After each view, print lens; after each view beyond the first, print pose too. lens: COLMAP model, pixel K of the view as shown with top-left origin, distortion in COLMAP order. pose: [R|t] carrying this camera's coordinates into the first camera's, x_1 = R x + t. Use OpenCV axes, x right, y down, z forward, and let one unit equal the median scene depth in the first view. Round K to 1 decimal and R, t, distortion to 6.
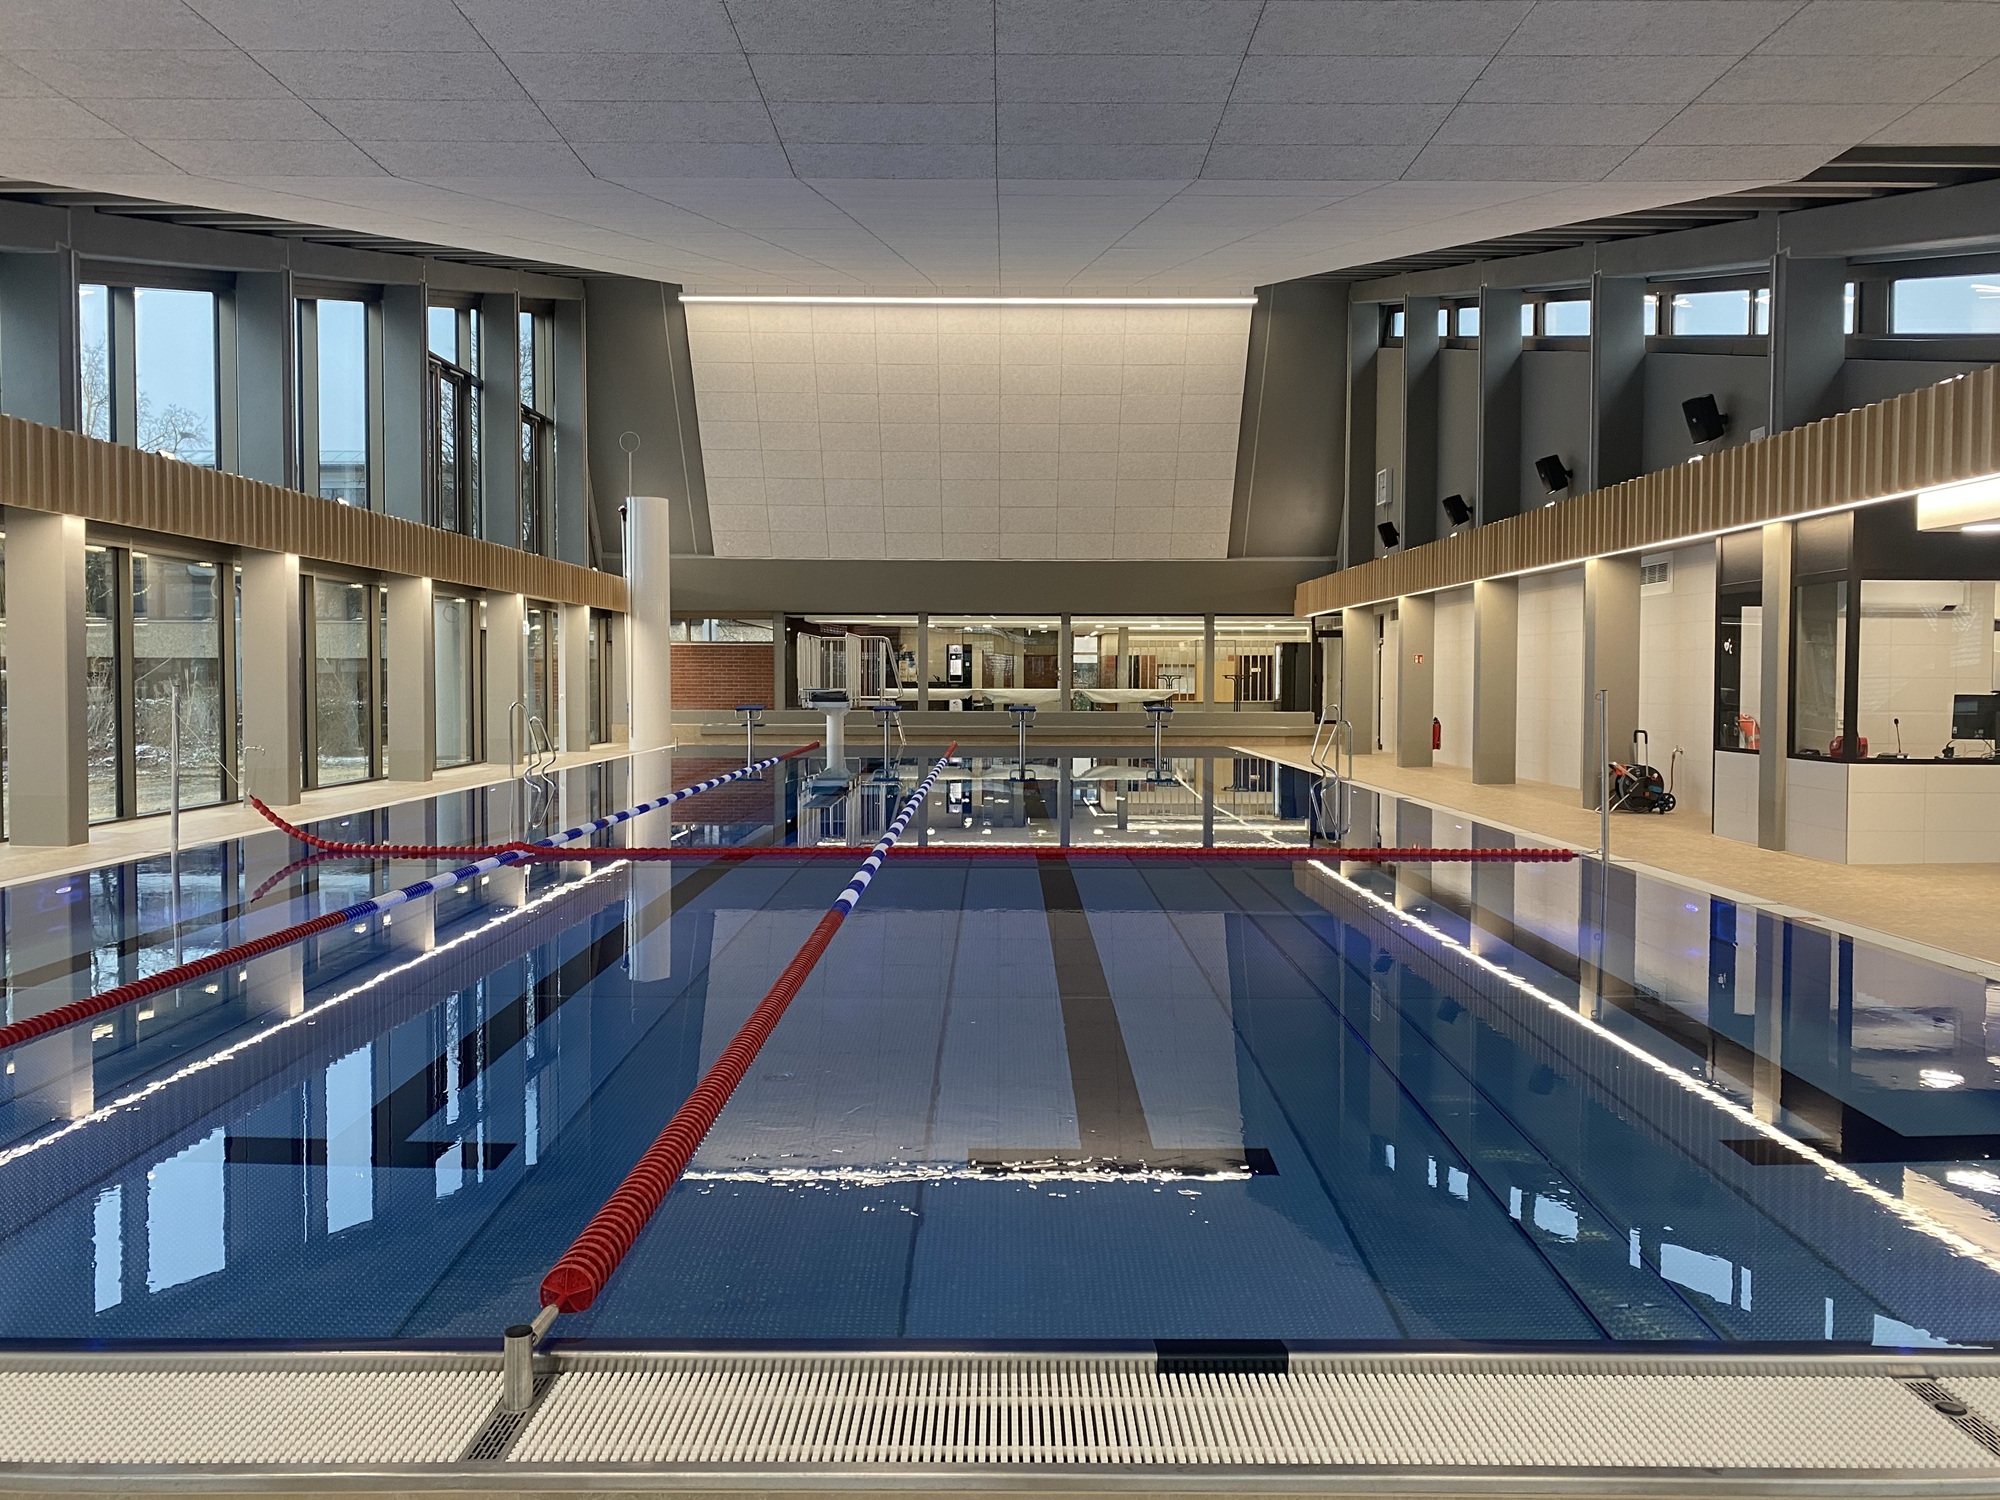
lens RADIAL K [[1525.2, 0, 1000.0], [0, 1525.2, 750.0], [0, 0, 1]] dist [0.109365, -0.110593]
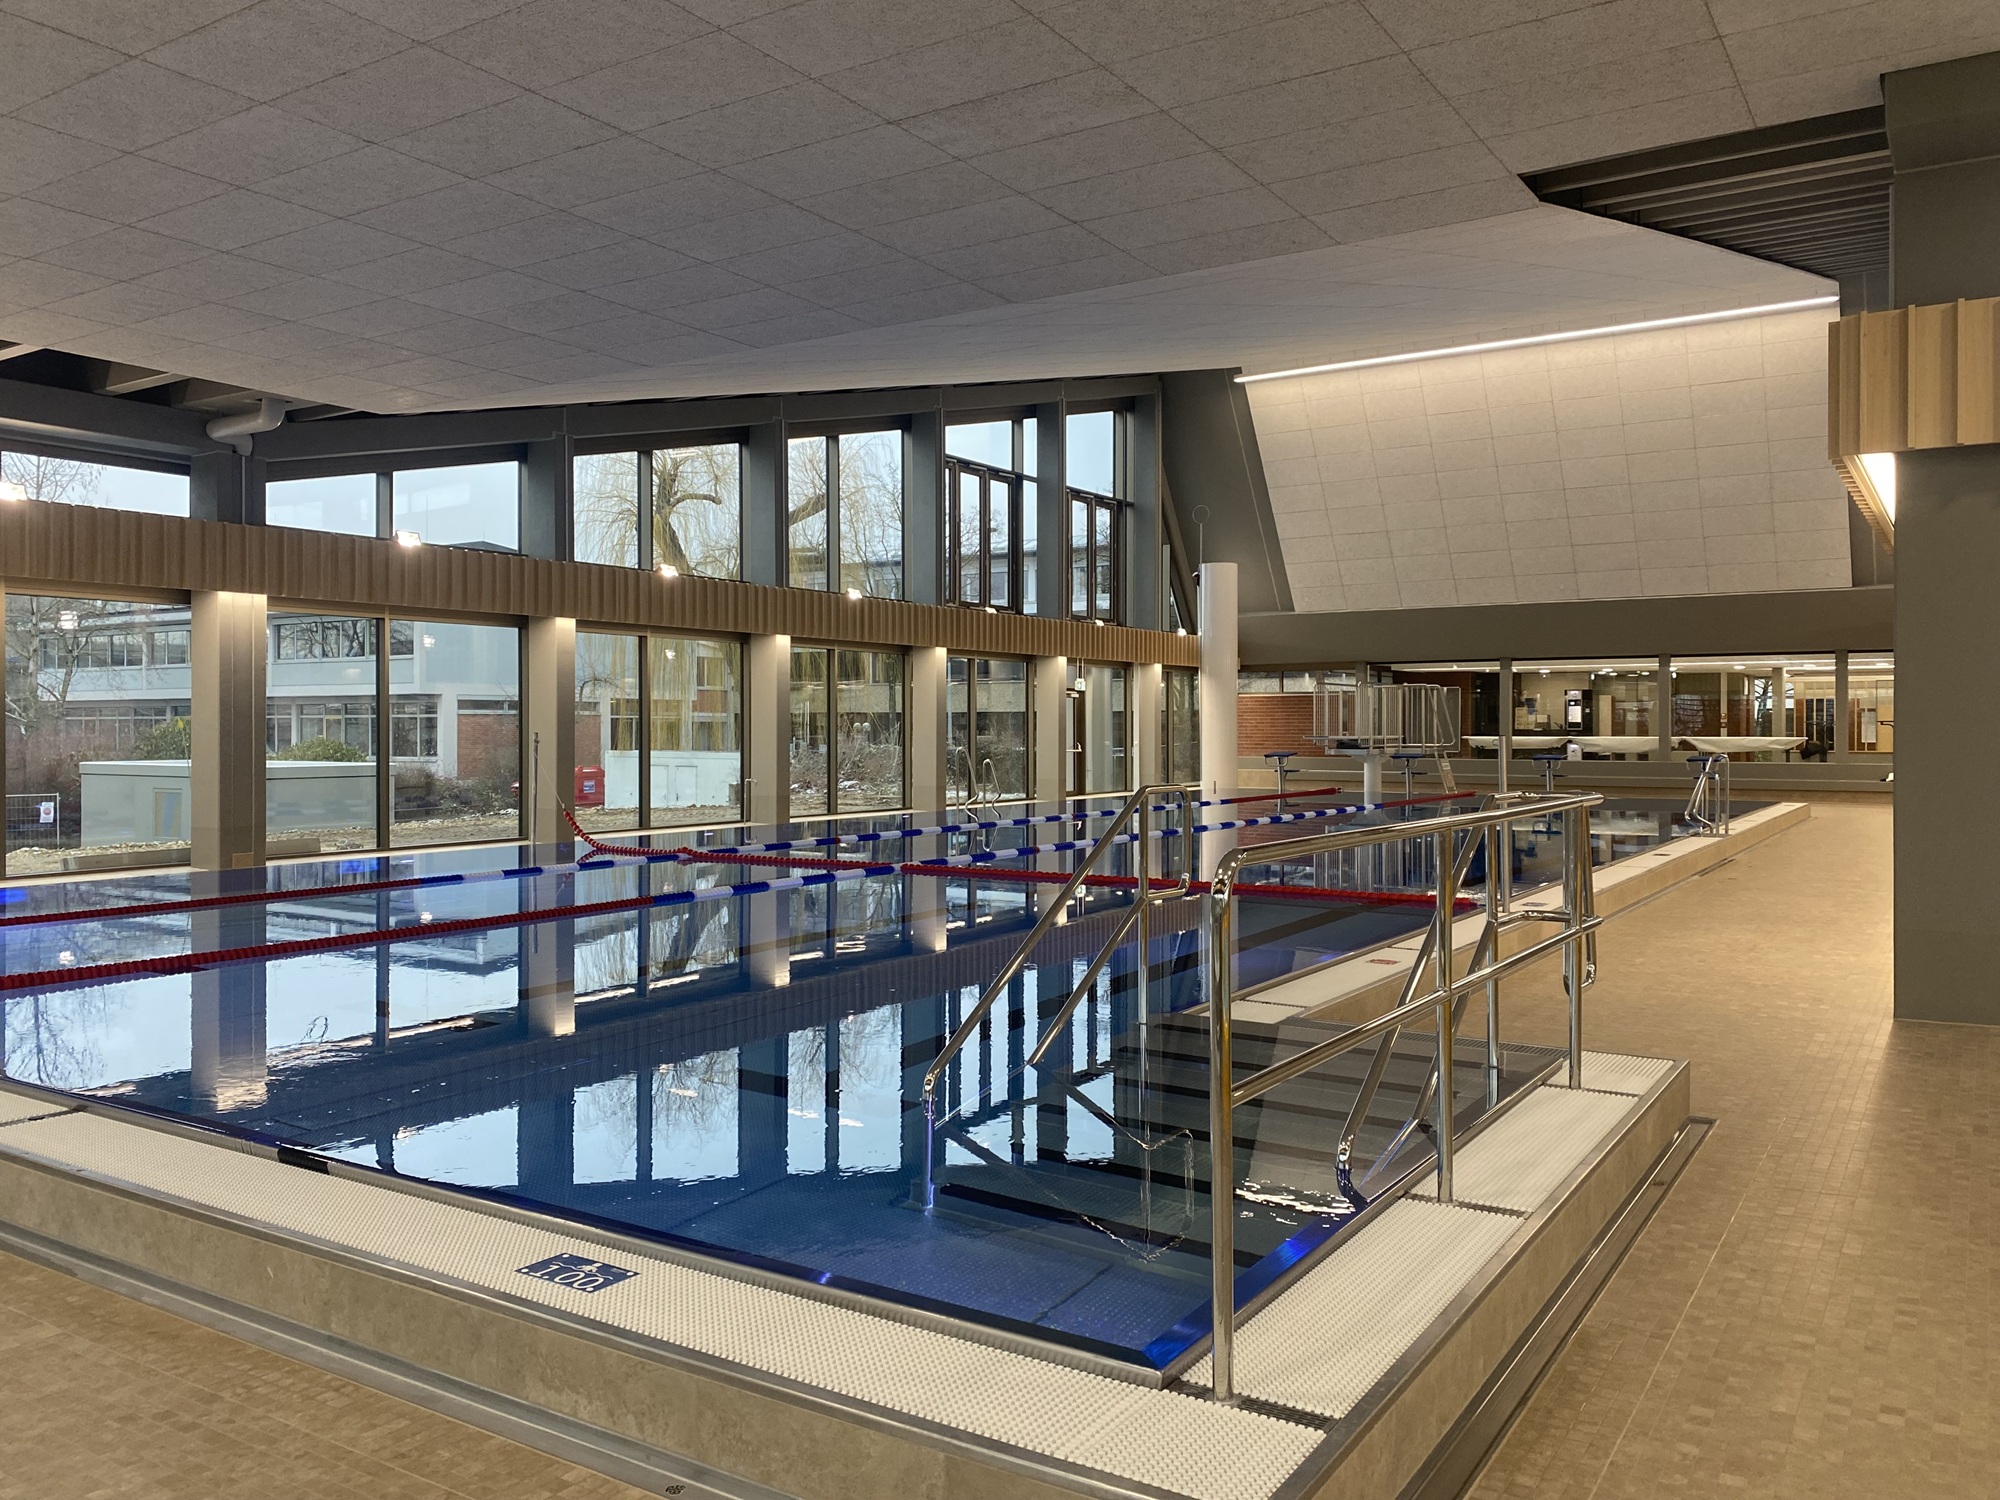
lens RADIAL K [[1516.4, 0, 1000.0], [0, 1516.4, 750.0], [0, 0, 1]] dist [0.101801, -0.229845]
pose [[0.837844, 0.005455, -0.545882, 0.237831], [-0.022840, 0.999425, -0.025069, 0.000103], [0.545431, 0.033472, 0.837487, 0.011832]]
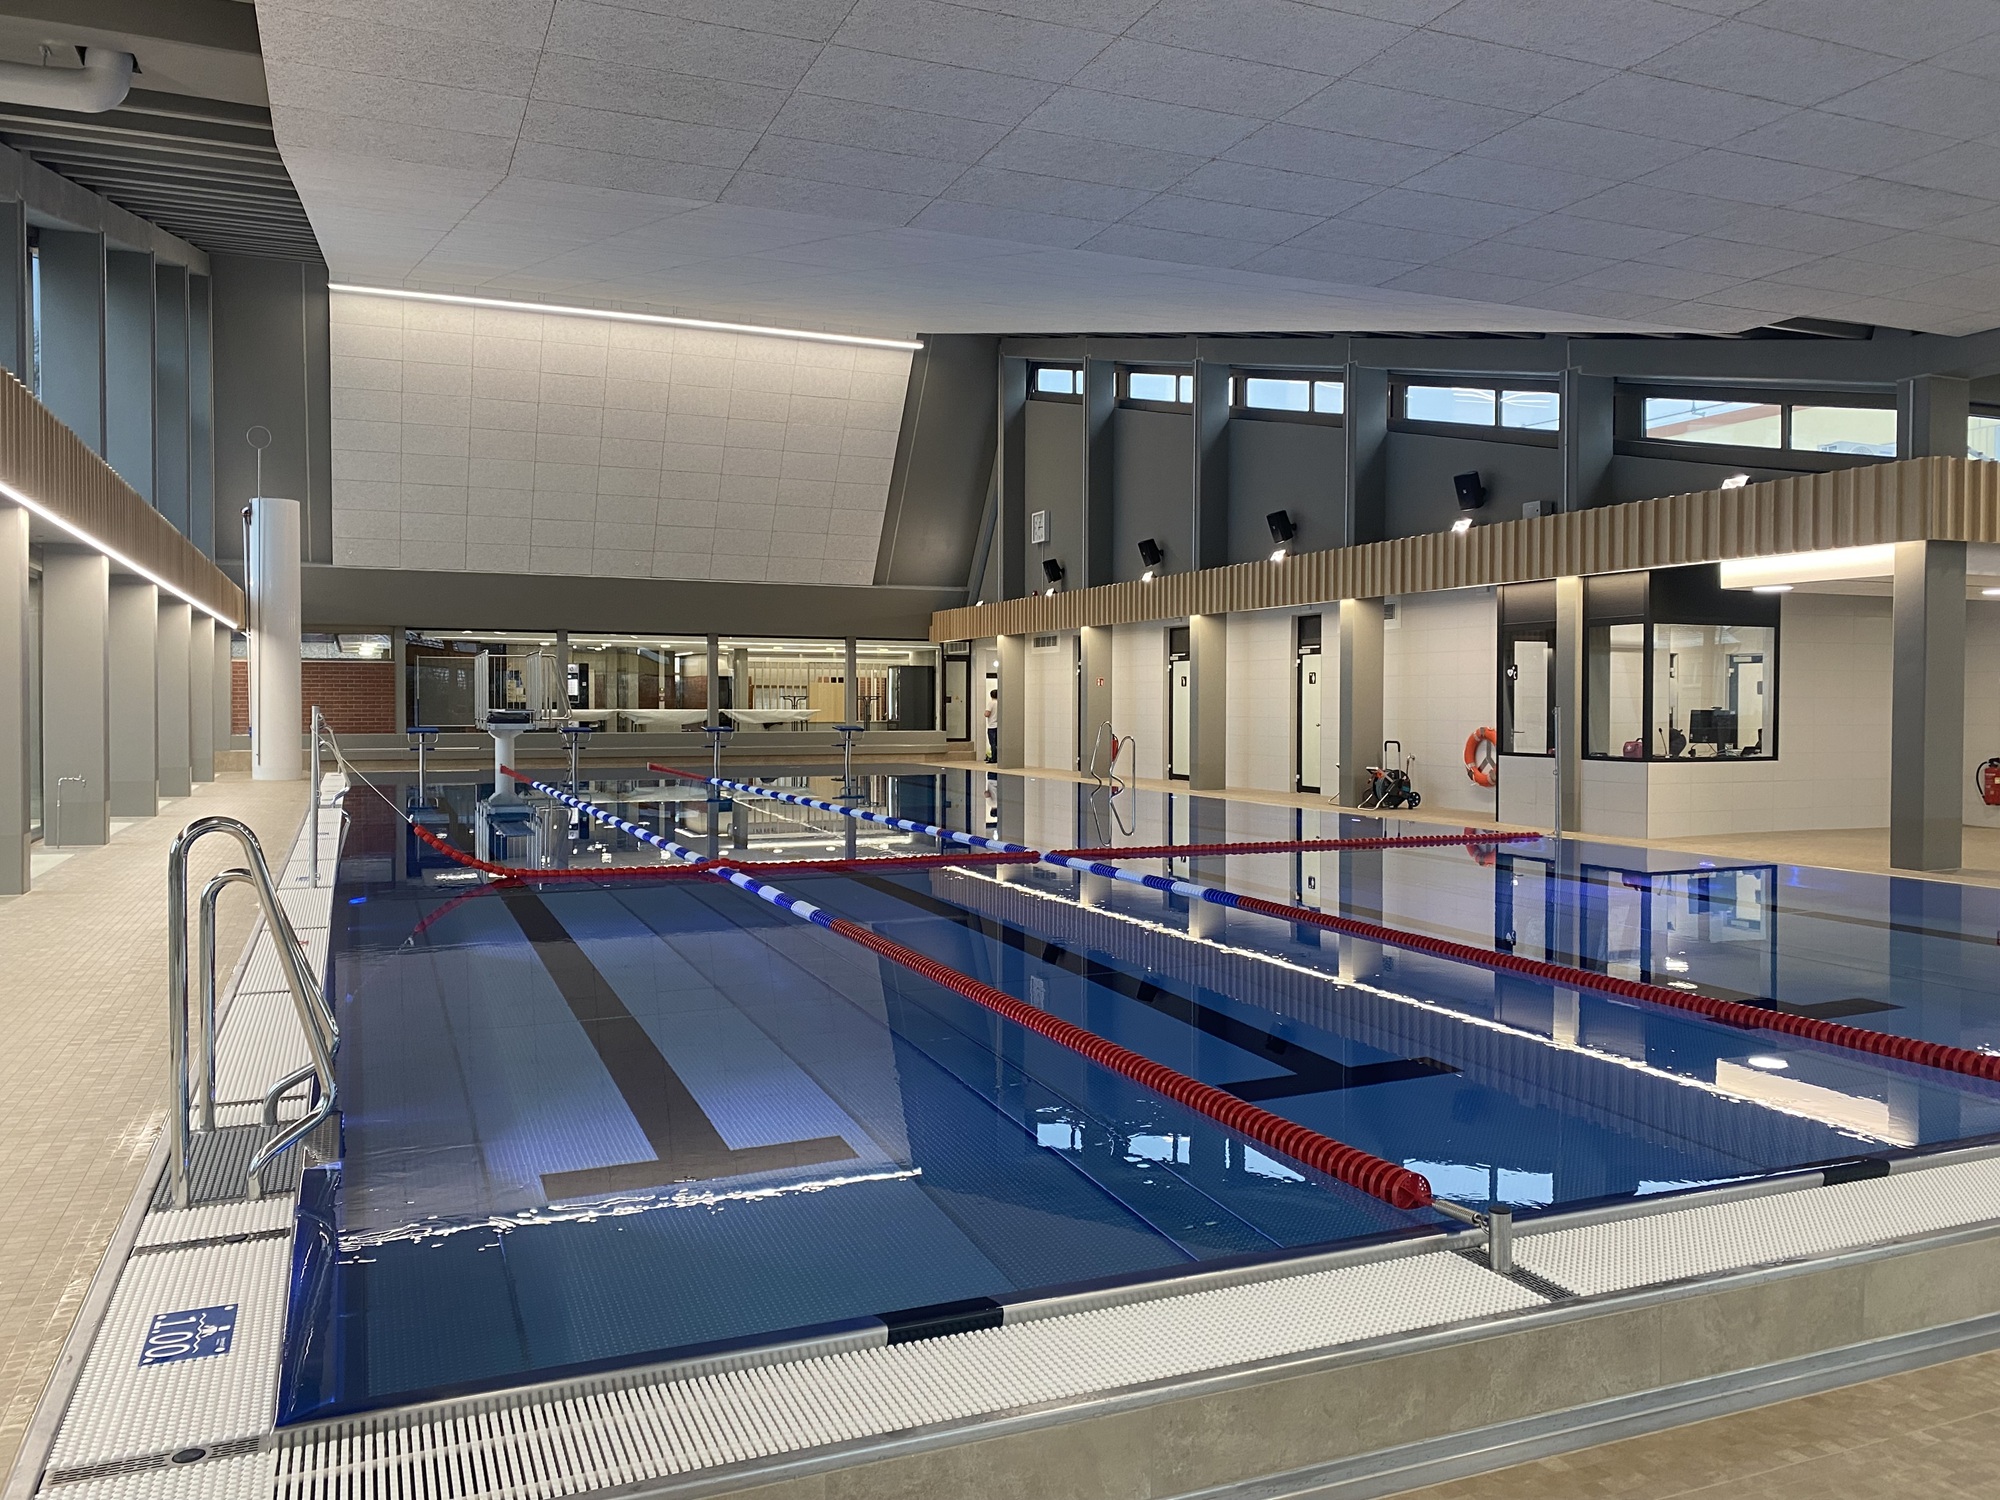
lens RADIAL K [[1516.4, 0, 1000.0], [0, 1516.4, 750.0], [0, 0, 1]] dist [0.101801, -0.229845]
pose [[0.922076, -0.012224, 0.386816, -0.190862], [0.017885, 0.999779, -0.011038, 0.001139], [-0.386596, 0.017096, 0.922091, 0.007910]]
